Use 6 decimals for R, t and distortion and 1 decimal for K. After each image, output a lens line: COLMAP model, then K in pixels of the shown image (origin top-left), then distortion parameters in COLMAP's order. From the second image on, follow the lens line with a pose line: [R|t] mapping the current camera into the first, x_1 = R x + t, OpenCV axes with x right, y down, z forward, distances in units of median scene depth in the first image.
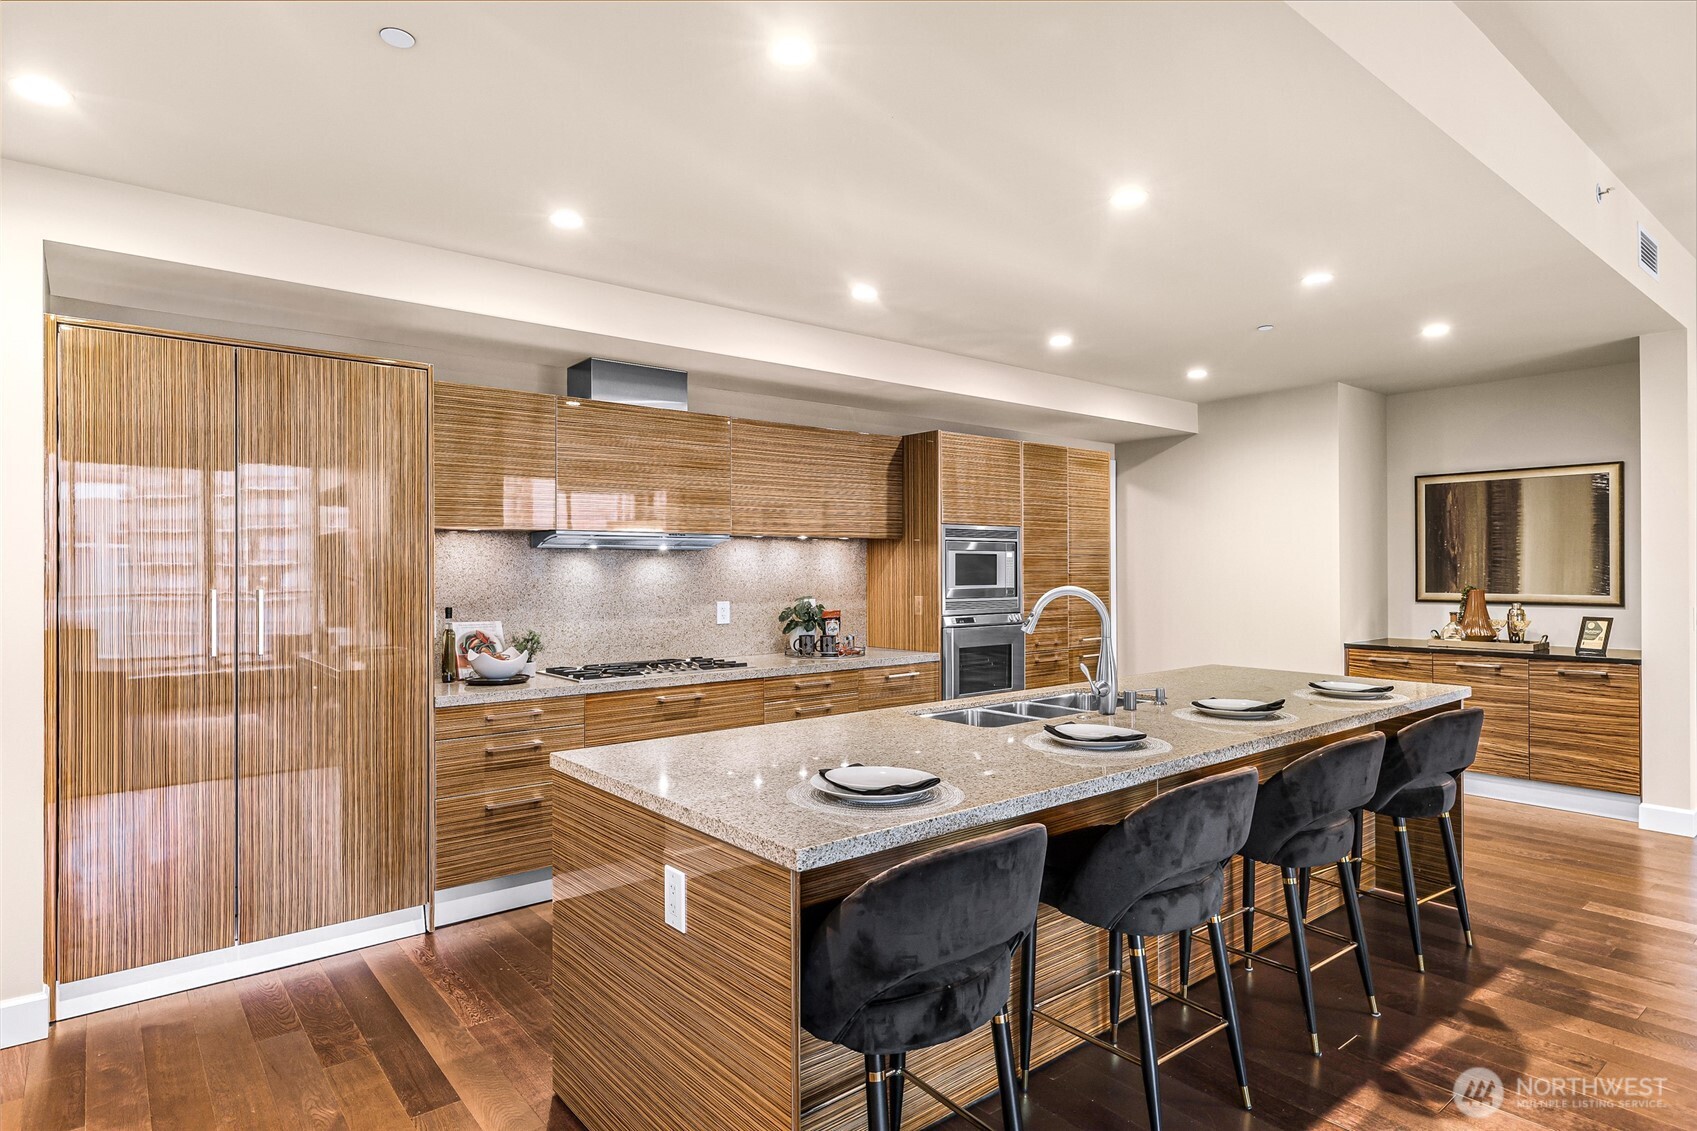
lens RADIAL K [[929.0, 0, 843.6], [0, 929.0, 565.5], [0, 0, 1]] dist [-0.000606, -0.000338]
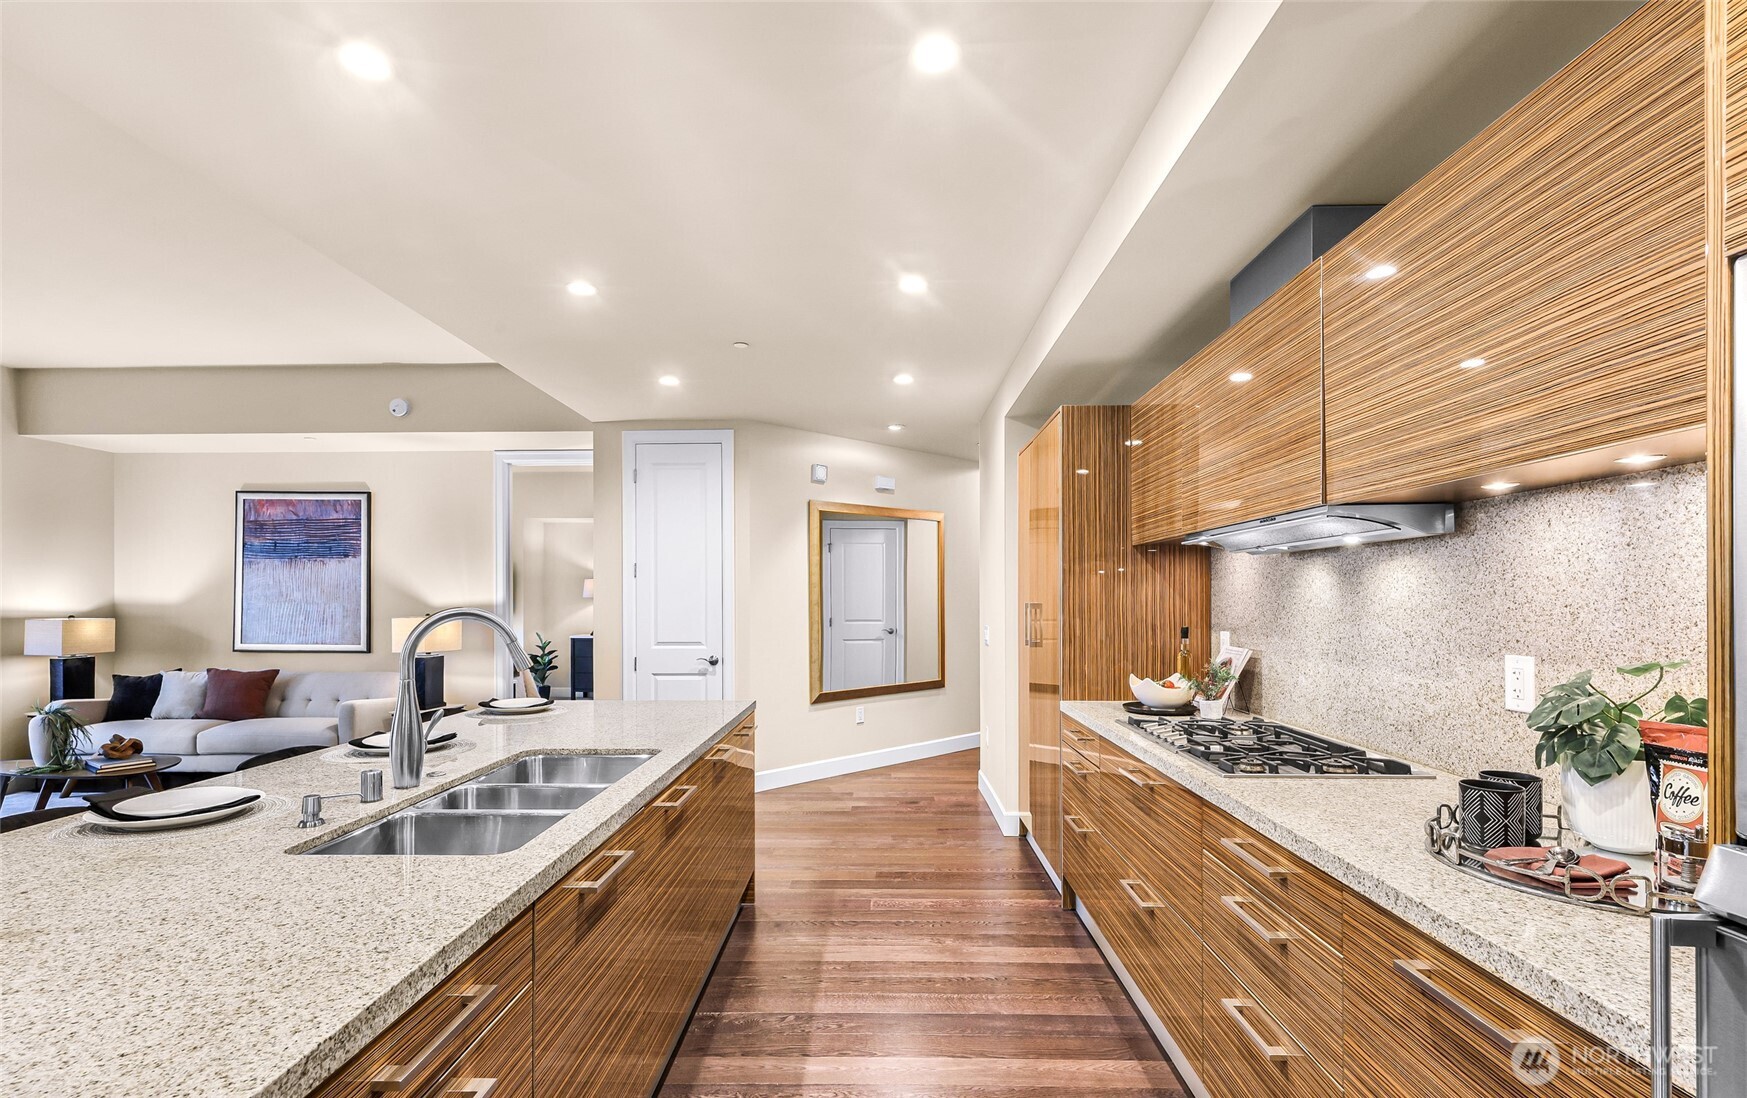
lens RADIAL K [[806.5, 0, 872.4], [0, 806.5, 601.4], [0, 0, 1]] dist [0.001828, 0.000639]
pose [[-0.649173, 0.006966, -0.760609, 0.314197], [0.009934, 0.999950, 0.000680, 0.012542], [0.760576, -0.007115, -0.649210, 1.014624]]
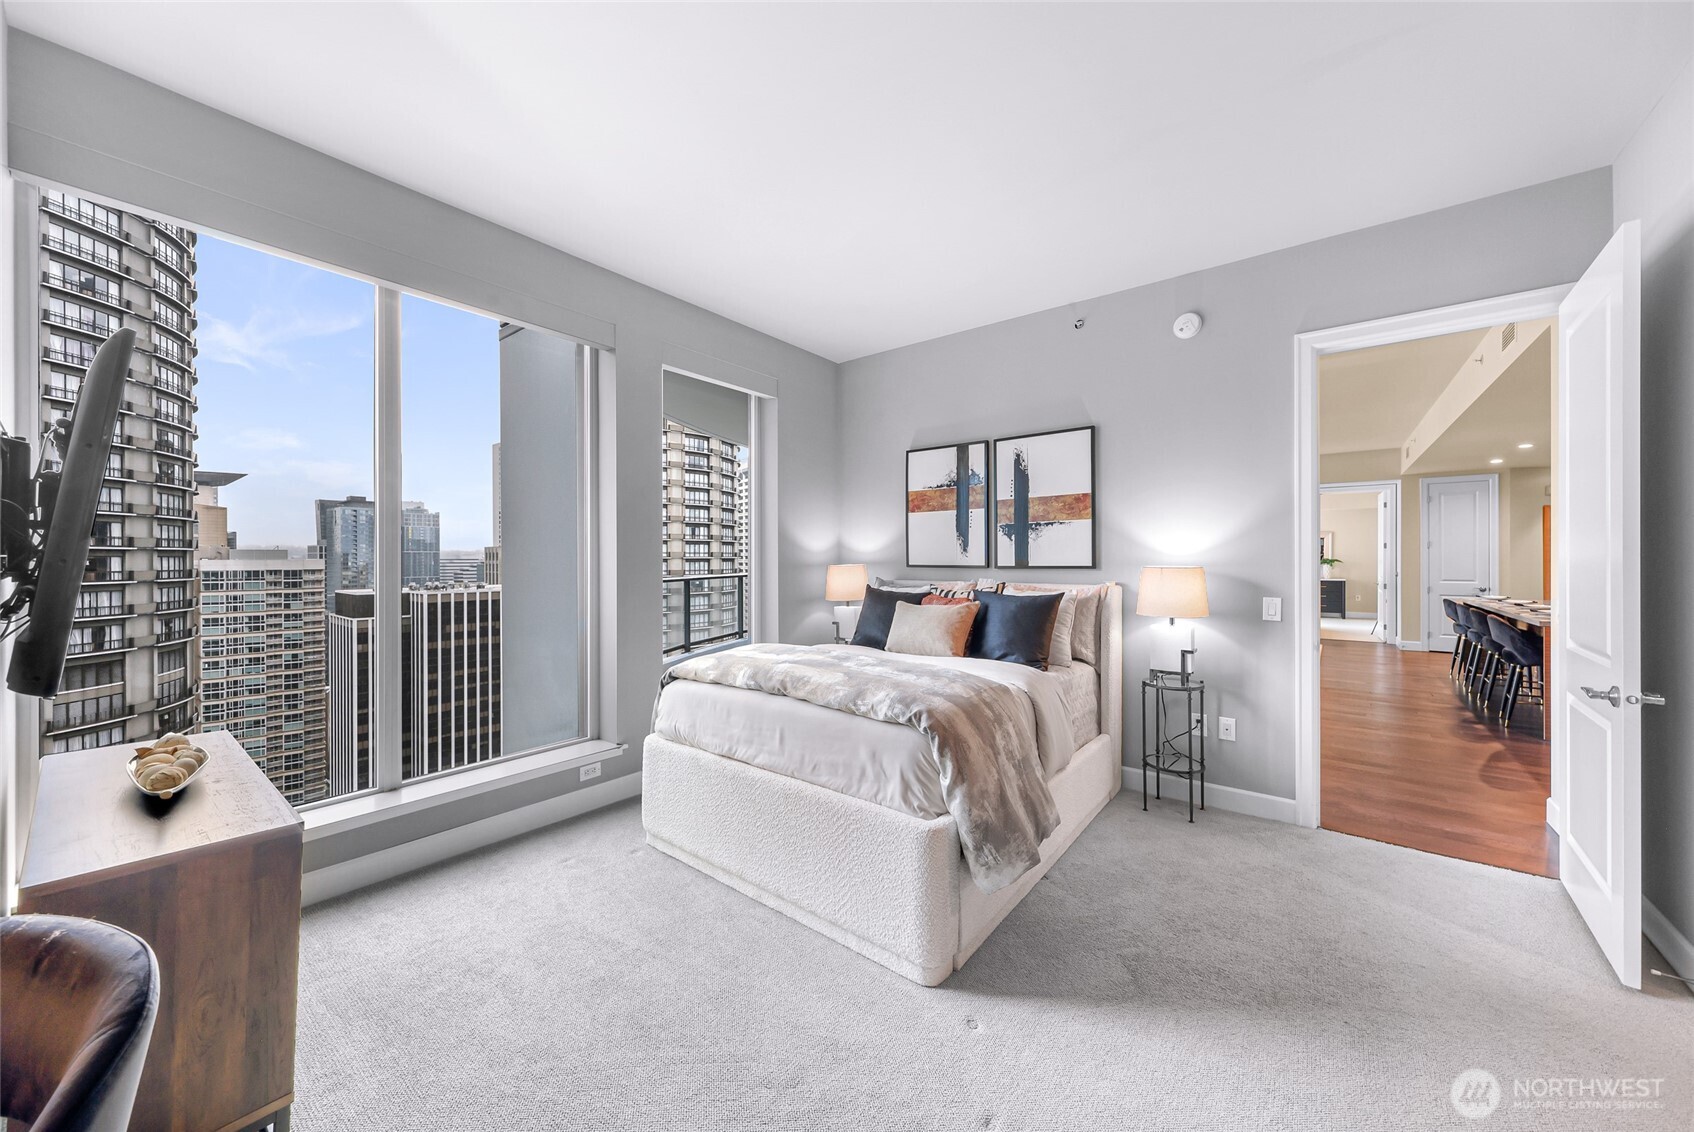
lens RADIAL K [[610.5, 0, 841.3], [0, 610.5, 560.2], [0, 0, 1]] dist [0.006655, 0.000075]
pose [[-0.976625, 0.008674, -0.214777, 1.696260], [0.008738, 0.999962, 0.000653, -0.004767], [0.214775, -0.001238, -0.976663, 1.397835]]
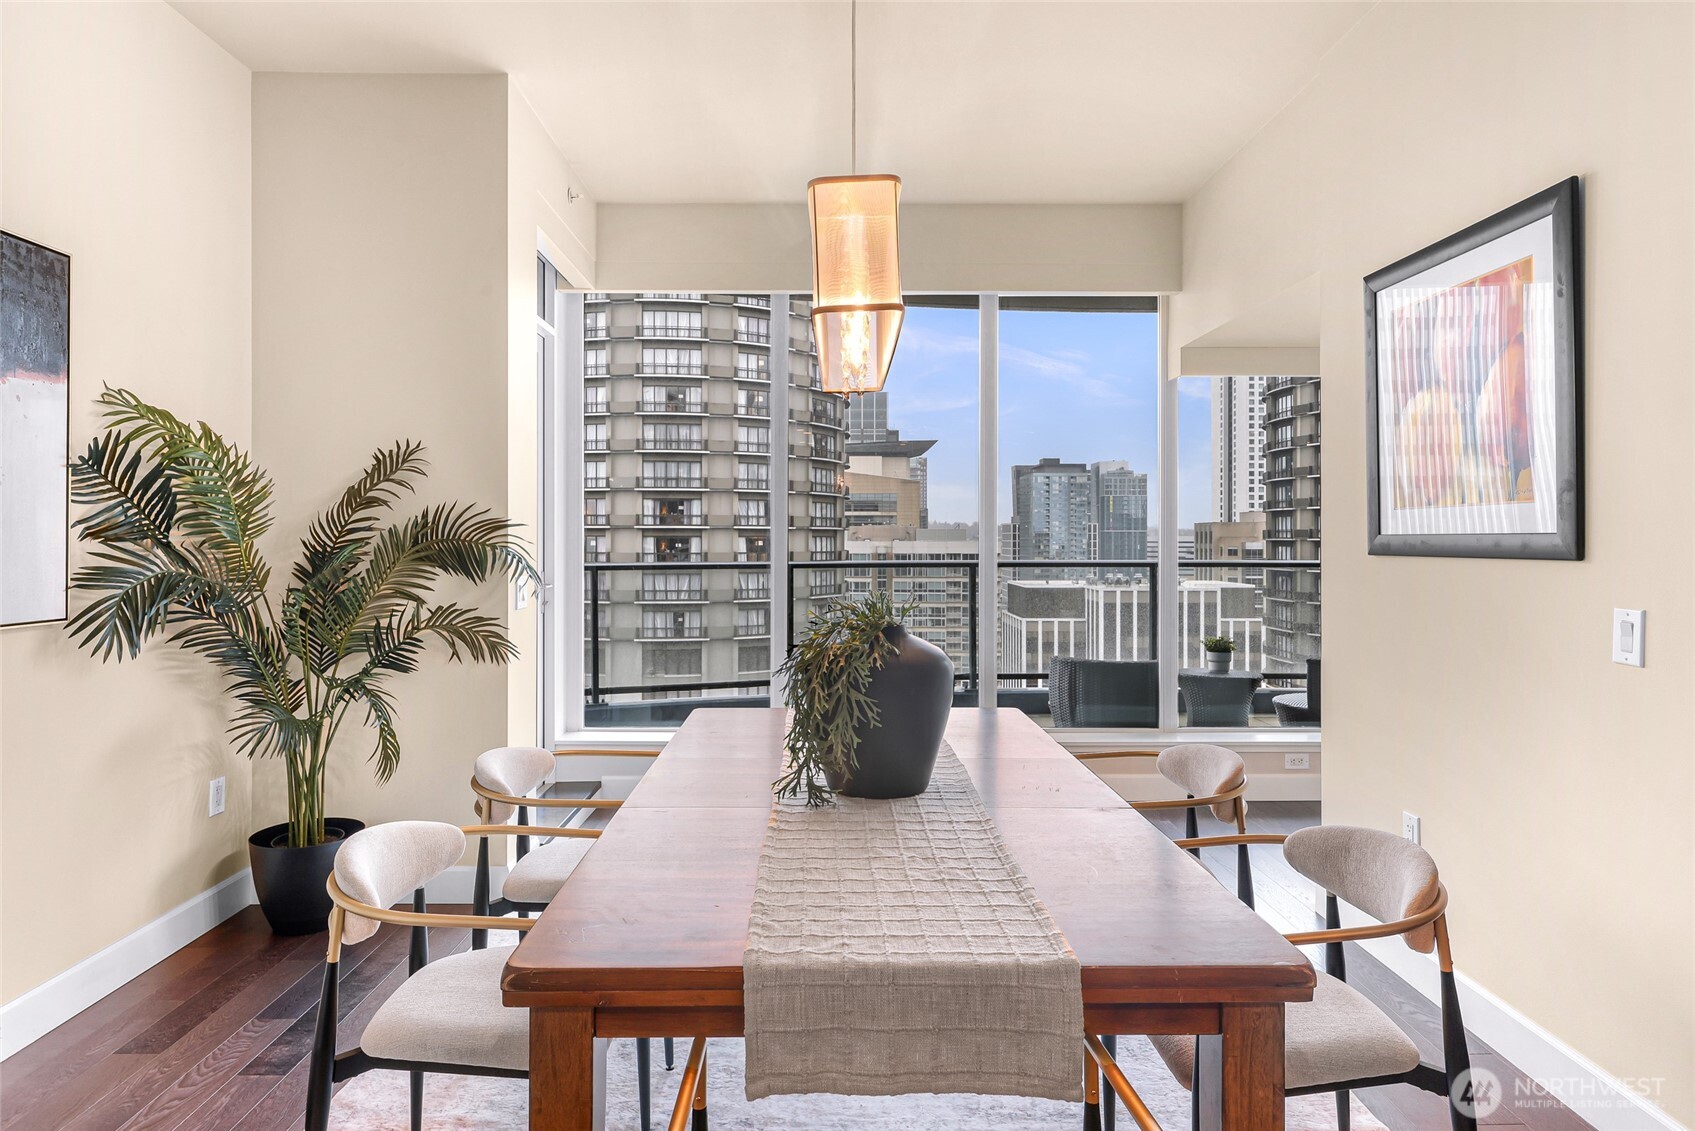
lens RADIAL K [[999.1, 0, 838.8], [0, 999.1, 538.5], [0, 0, 1]] dist [-0.000134, 0.000146]
pose [[-0.779622, 0.006482, 0.626217, 0.703678], [0.000815, 0.999956, -0.009336, 0.012241], [-0.626250, -0.006768, -0.779593, 0.687455]]
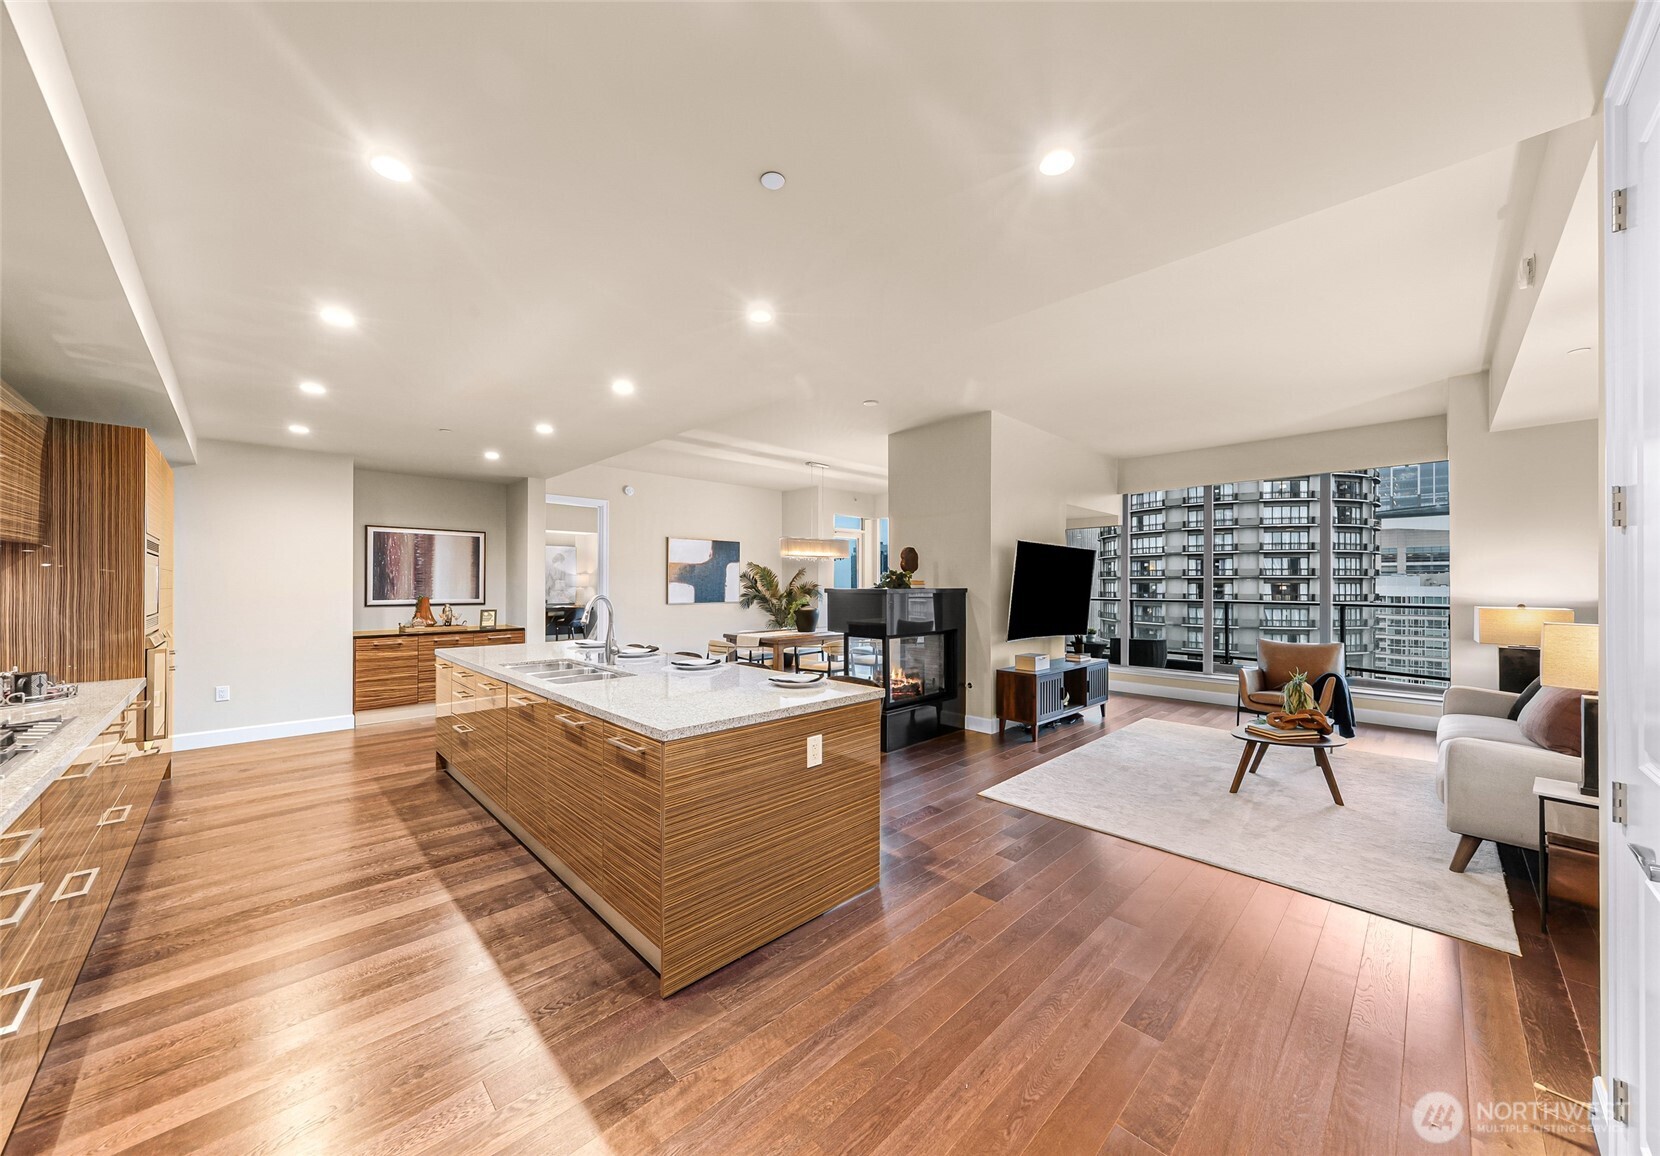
lens RADIAL K [[584.6, 0, 831.1], [0, 584.6, 582.7], [0, 0, 1]] dist [0.000691, 0.000078]
pose [[-0.083949, 0.008526, 0.996434, -0.542065], [-0.005859, 0.999942, -0.009050, 0.005087], [-0.996453, -0.006598, -0.083894, 0.409730]]
